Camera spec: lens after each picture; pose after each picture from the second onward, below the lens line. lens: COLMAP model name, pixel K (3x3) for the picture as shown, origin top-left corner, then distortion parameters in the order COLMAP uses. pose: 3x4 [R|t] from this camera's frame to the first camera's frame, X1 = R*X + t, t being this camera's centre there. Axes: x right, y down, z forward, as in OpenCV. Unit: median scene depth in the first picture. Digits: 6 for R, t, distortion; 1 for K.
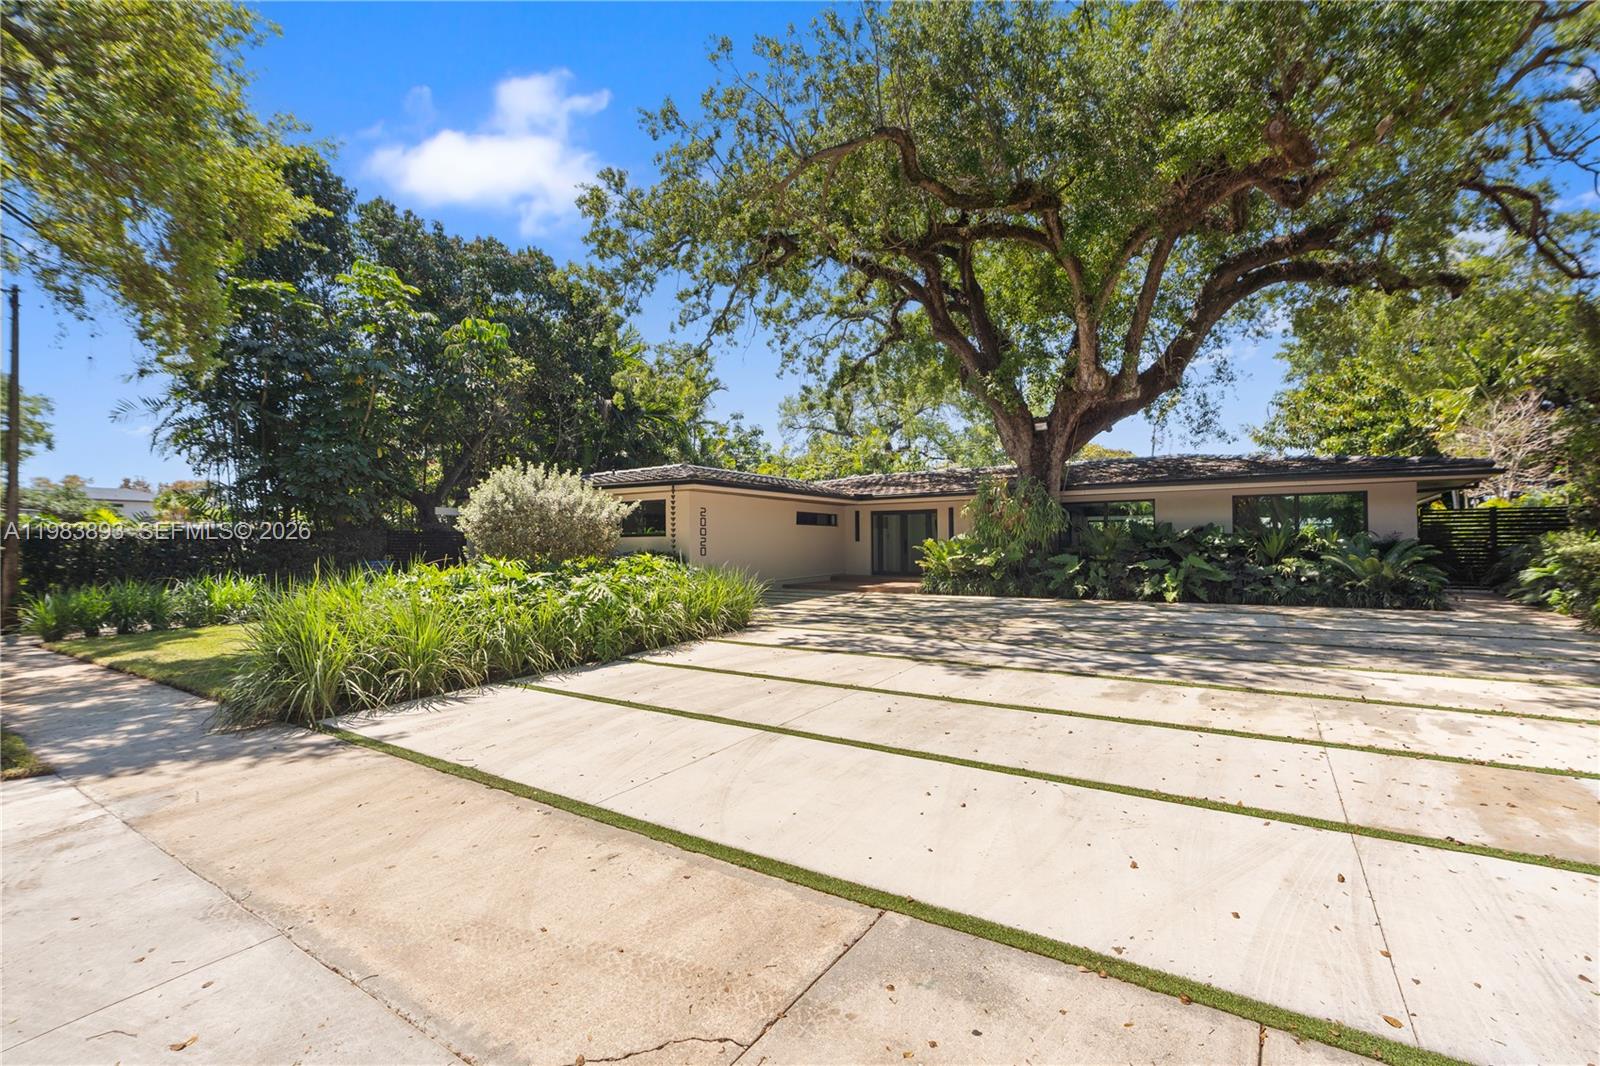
lens RADIAL K [[704.5, 0, 797.2], [0, 704.5, 546.1], [0, 0, 1]] dist [-0.005274, -0.000254]
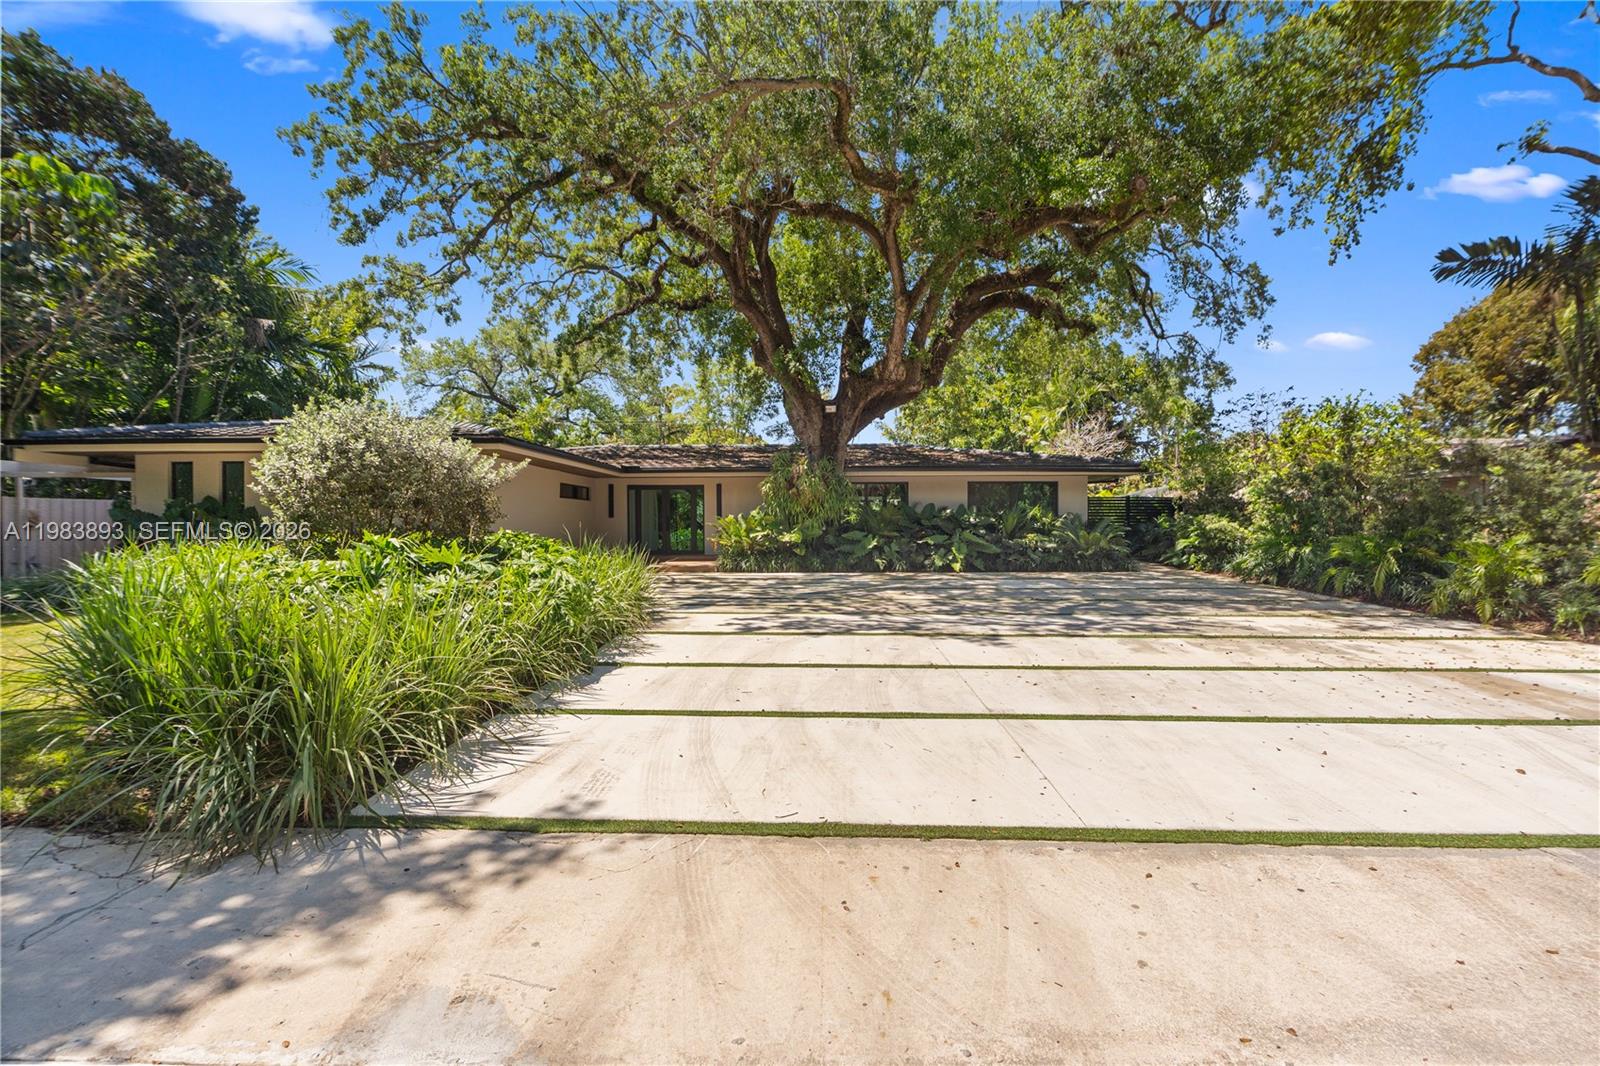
lens RADIAL K [[712.3, 0, 812.8], [0, 712.3, 536.7], [0, 0, 1]] dist [-0.004072, 0.000217]
pose [[0.855315, -0.004802, 0.518087, -0.248589], [-0.003302, 0.999886, 0.014719, 0.004916], [-0.518099, -0.014300, 0.855201, 0.116750]]
